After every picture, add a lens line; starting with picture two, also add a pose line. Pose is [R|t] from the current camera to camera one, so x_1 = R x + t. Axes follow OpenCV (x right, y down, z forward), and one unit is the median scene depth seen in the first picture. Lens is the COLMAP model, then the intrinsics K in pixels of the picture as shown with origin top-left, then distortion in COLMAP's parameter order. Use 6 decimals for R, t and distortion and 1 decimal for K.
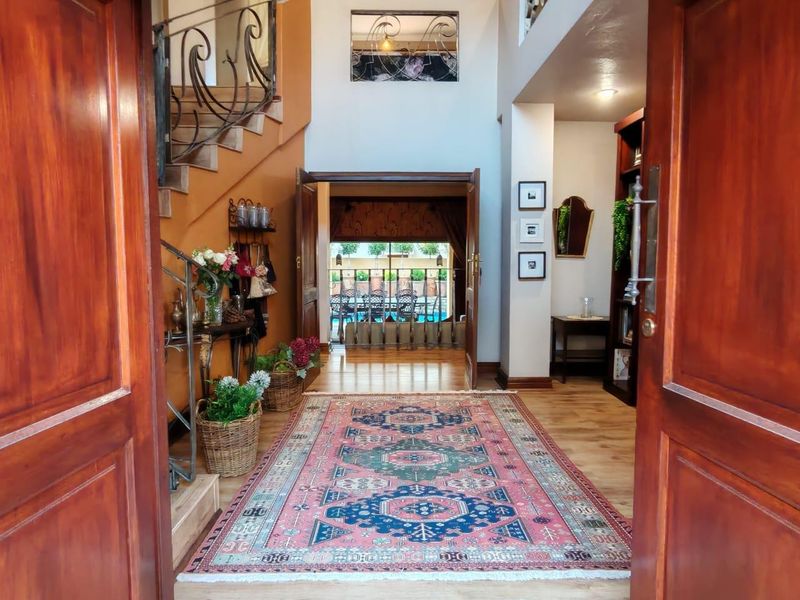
lens RADIAL K [[535.3, 0, 400.8], [0, 535.3, 297.4], [0, 0, 1]] dist [-0.005573, -0.000478]
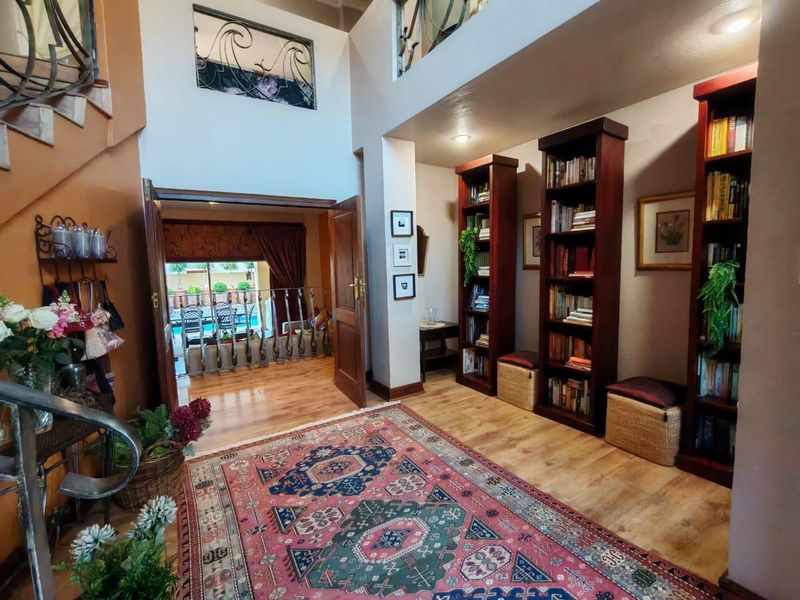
lens RADIAL K [[365.1, 0, 398.4], [0, 365.1, 296.8], [0, 0, 1]] dist [-0.003459, -0.000521]
pose [[0.855011, -0.073170, 0.513422, -0.171019], [0.067014, 0.997285, 0.030528, -0.067397], [-0.514261, 0.008304, 0.857593, 0.381336]]
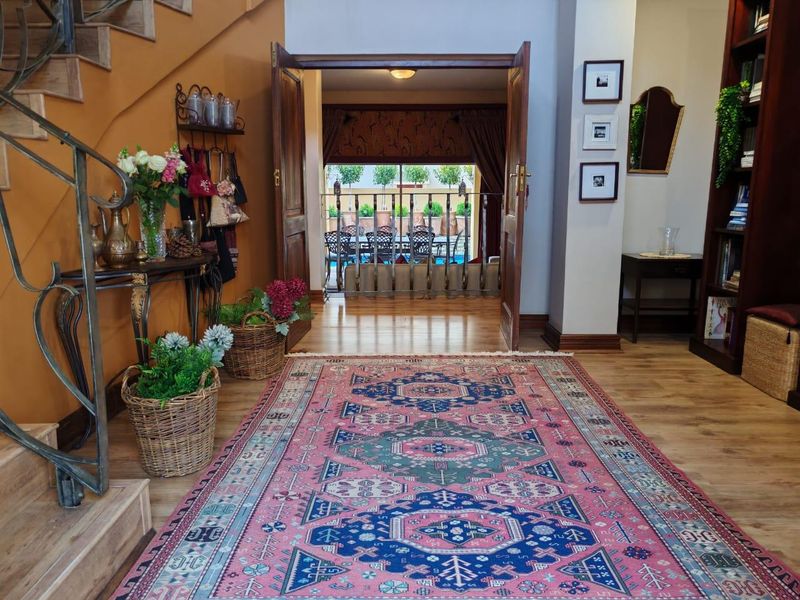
lens RADIAL K [[622.5, 0, 400.0], [0, 622.5, 300.0], [0, 0, 1]] dist [0.014304, -0.001150]
pose [[0.999815, 0.002418, -0.019092, -0.007747], [-0.000577, 0.995396, 0.095847, 0.020212], [0.019236, -0.095818, 0.995213, 0.151016]]
